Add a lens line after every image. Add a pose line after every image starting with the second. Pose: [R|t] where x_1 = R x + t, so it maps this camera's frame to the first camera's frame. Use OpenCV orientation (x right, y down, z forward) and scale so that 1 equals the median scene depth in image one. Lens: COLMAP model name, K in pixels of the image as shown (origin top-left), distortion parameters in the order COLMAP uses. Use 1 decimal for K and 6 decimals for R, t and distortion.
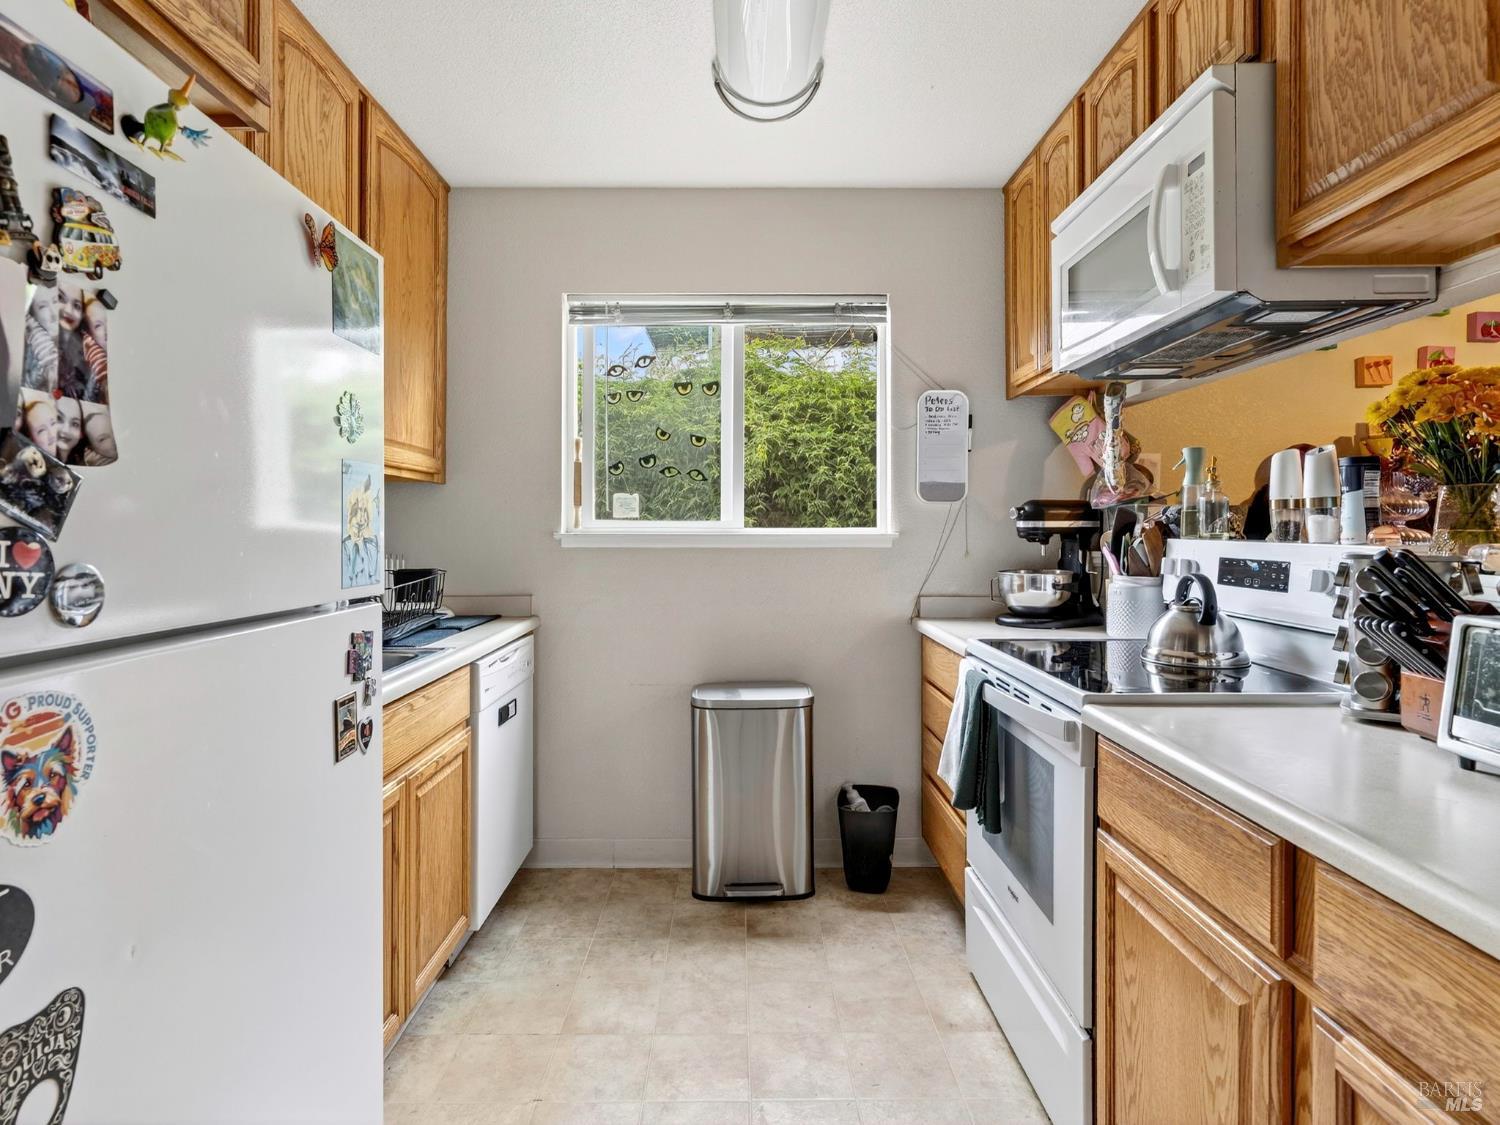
lens RADIAL K [[604.2, 0, 746.5], [0, 604.2, 528.8], [0, 0, 1]] dist [-0.000012, -0.000005]
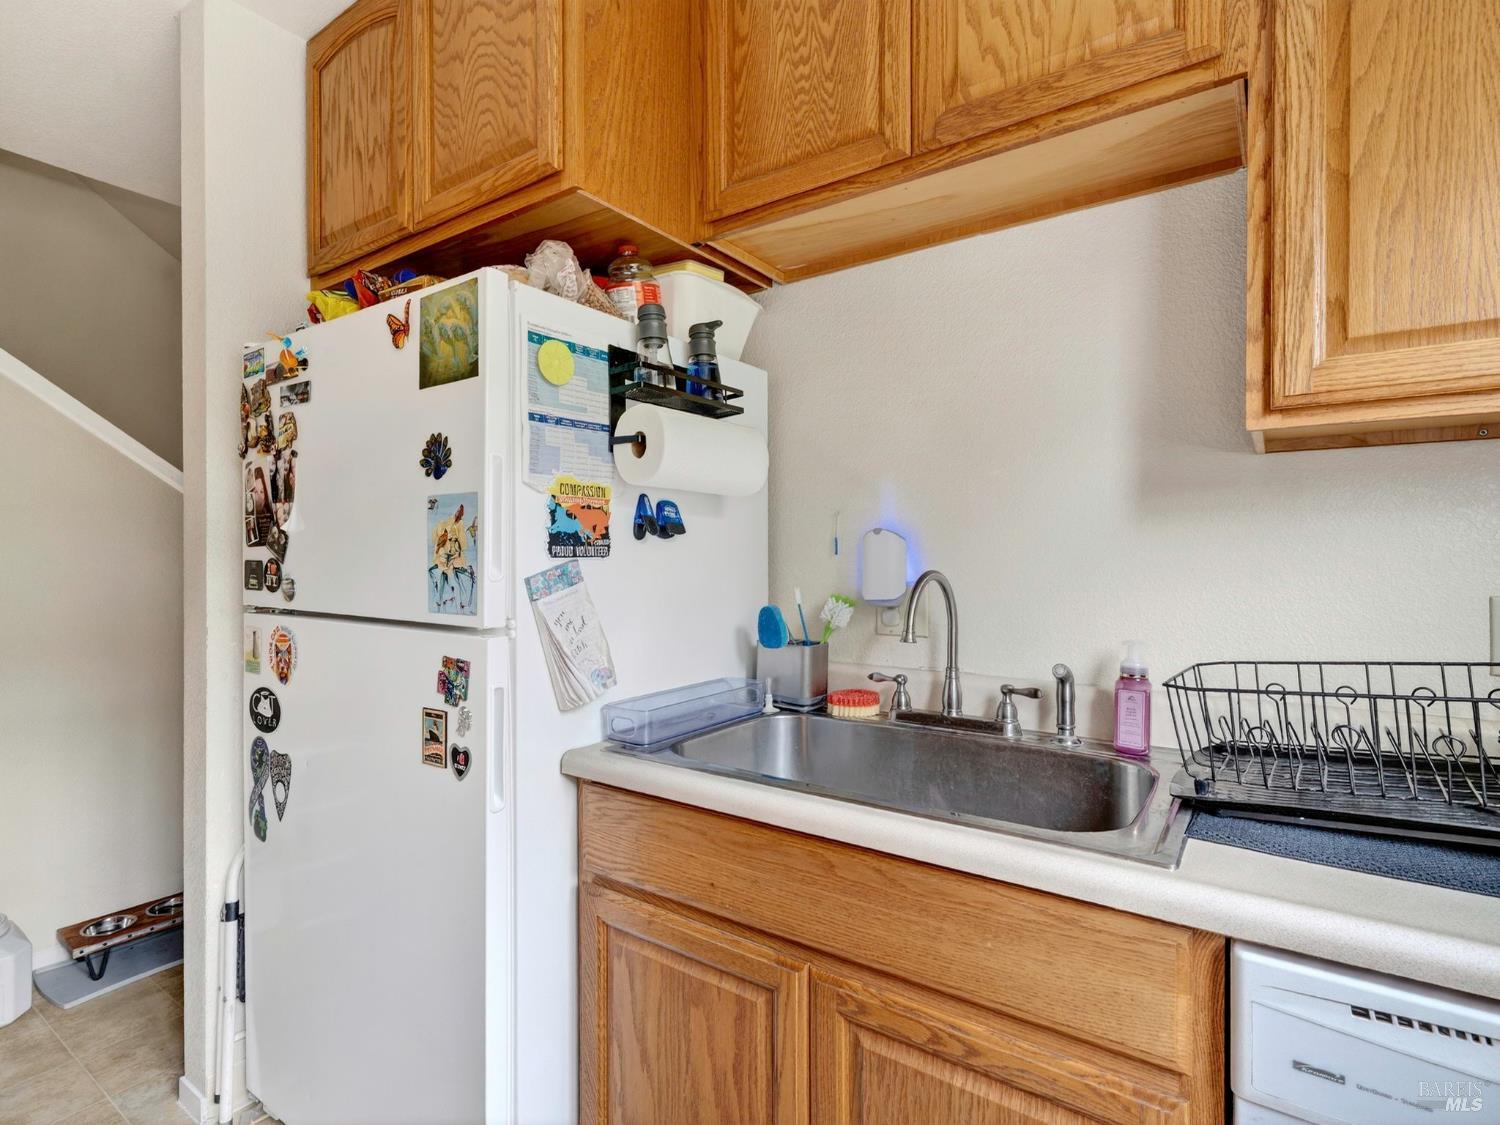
lens RADIAL K [[753.8, 0, 750.0], [0, 753.8, 562.5], [0, 0, 1]] dist [0.001014, 0.000107]
pose [[-0.581453, 0.010189, -0.813516, 0.119262], [0.005485, 0.999948, 0.008604, -0.001605], [0.813562, 0.000541, -0.581478, 2.256556]]
